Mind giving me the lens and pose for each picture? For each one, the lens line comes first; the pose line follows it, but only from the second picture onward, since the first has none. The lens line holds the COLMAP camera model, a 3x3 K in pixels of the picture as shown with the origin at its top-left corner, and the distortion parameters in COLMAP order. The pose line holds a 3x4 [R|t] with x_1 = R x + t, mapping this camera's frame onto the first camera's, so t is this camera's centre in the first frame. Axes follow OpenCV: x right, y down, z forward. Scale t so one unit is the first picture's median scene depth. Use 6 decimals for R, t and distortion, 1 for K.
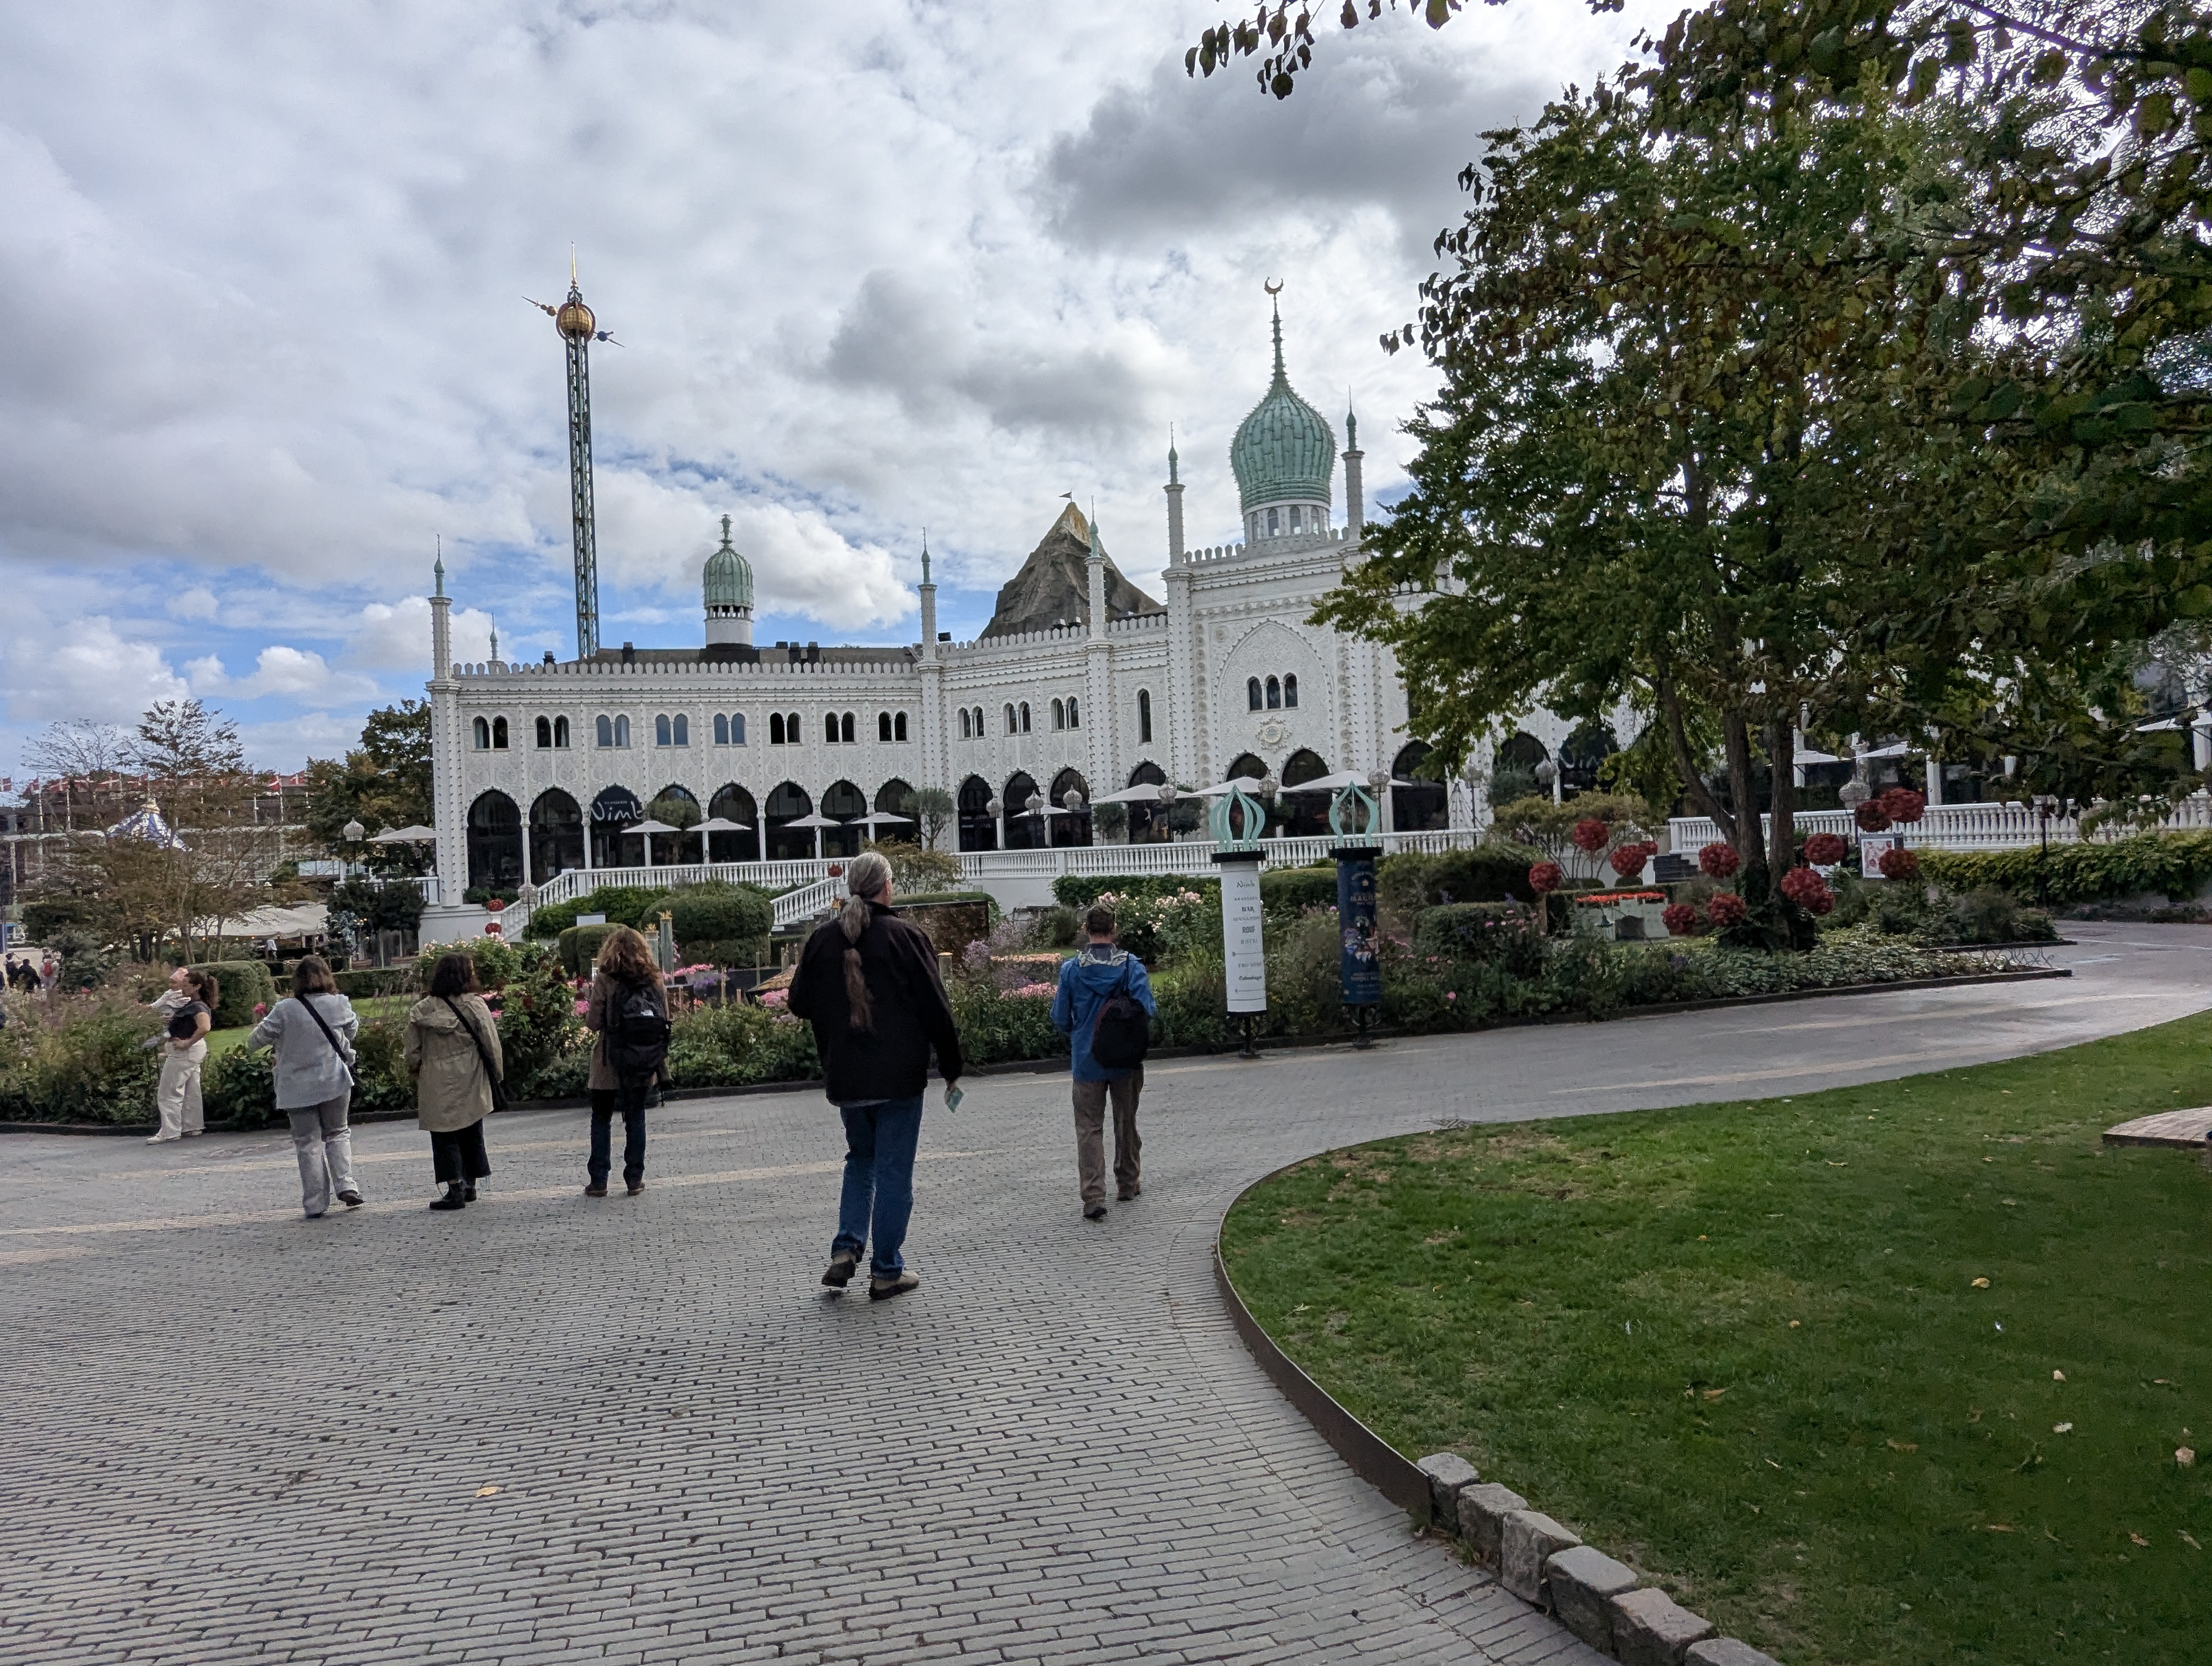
lens RADIAL K [[1392.5, 0, 1108.6], [0, 1392.5, 844.6], [0, 0, 1]] dist [0.006475, -0.042386]
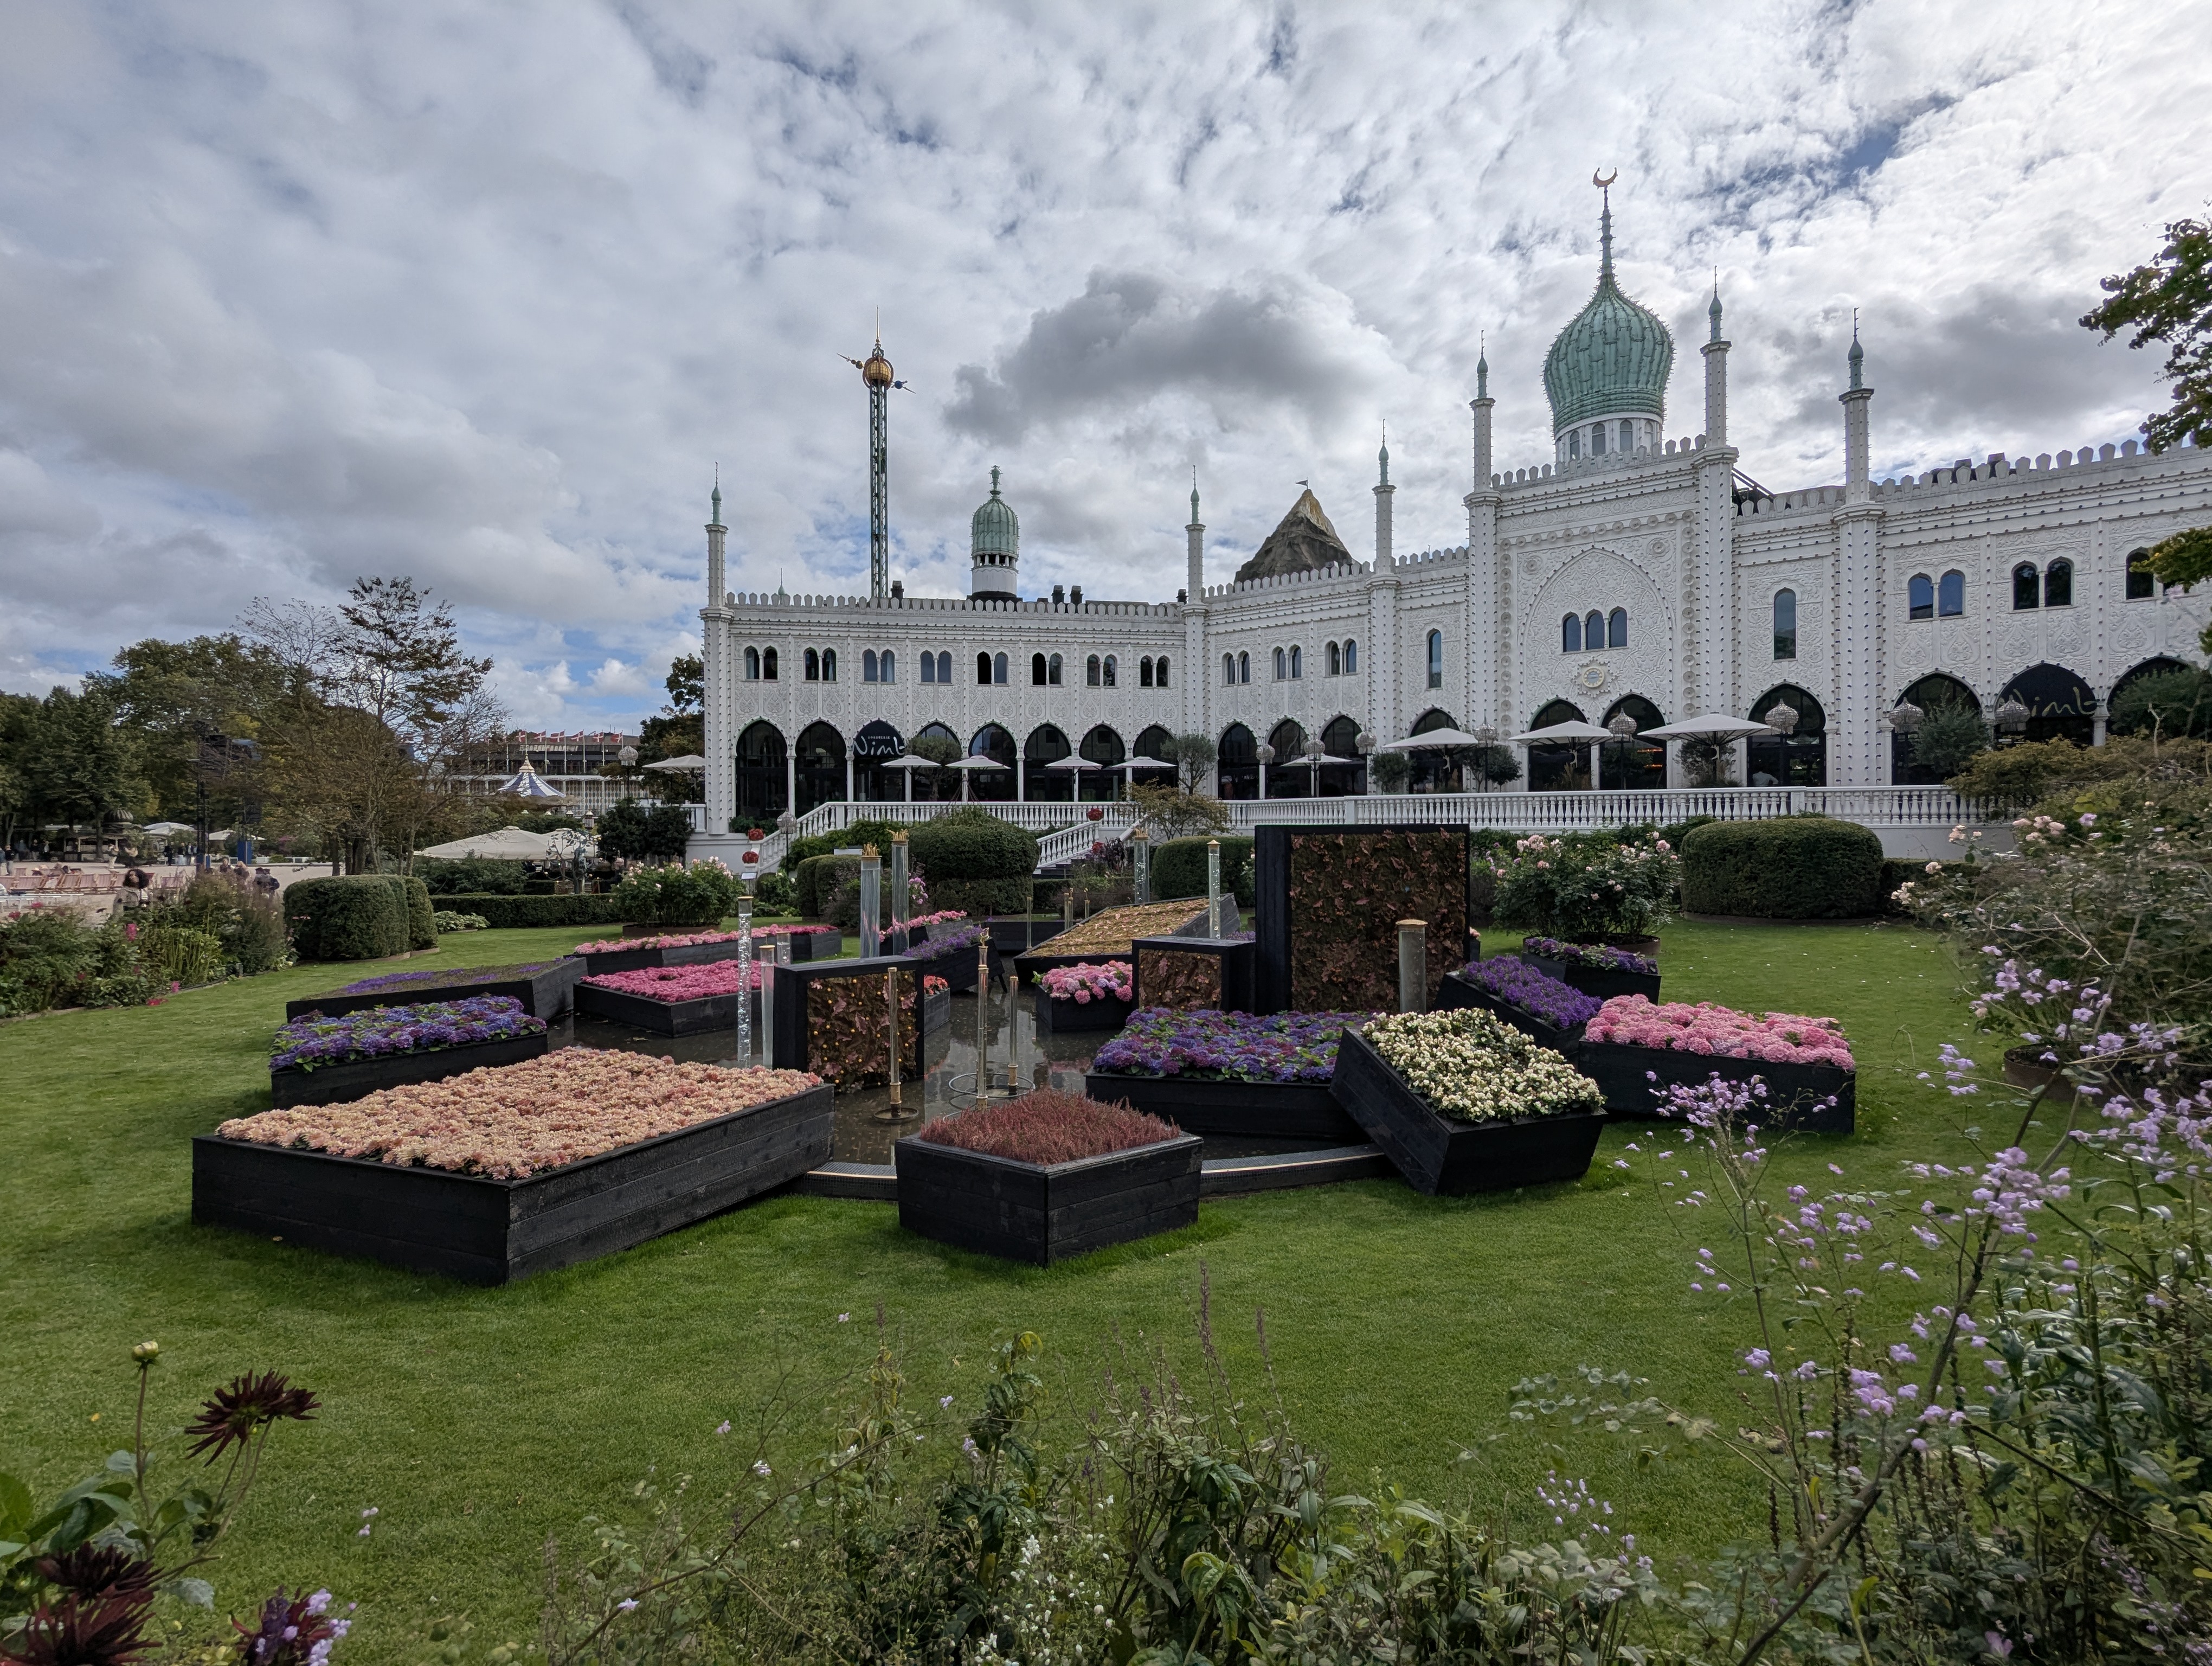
lens RADIAL K [[1038.3, 0, 1100.5], [0, 1038.3, 838.5], [0, 0, 1]] dist [0.005928, -0.000466]
pose [[0.987607, 0.041993, -0.151222, -0.082488], [-0.039532, 0.999033, 0.019242, 0.021360], [0.151884, -0.013025, 0.988312, 0.290615]]
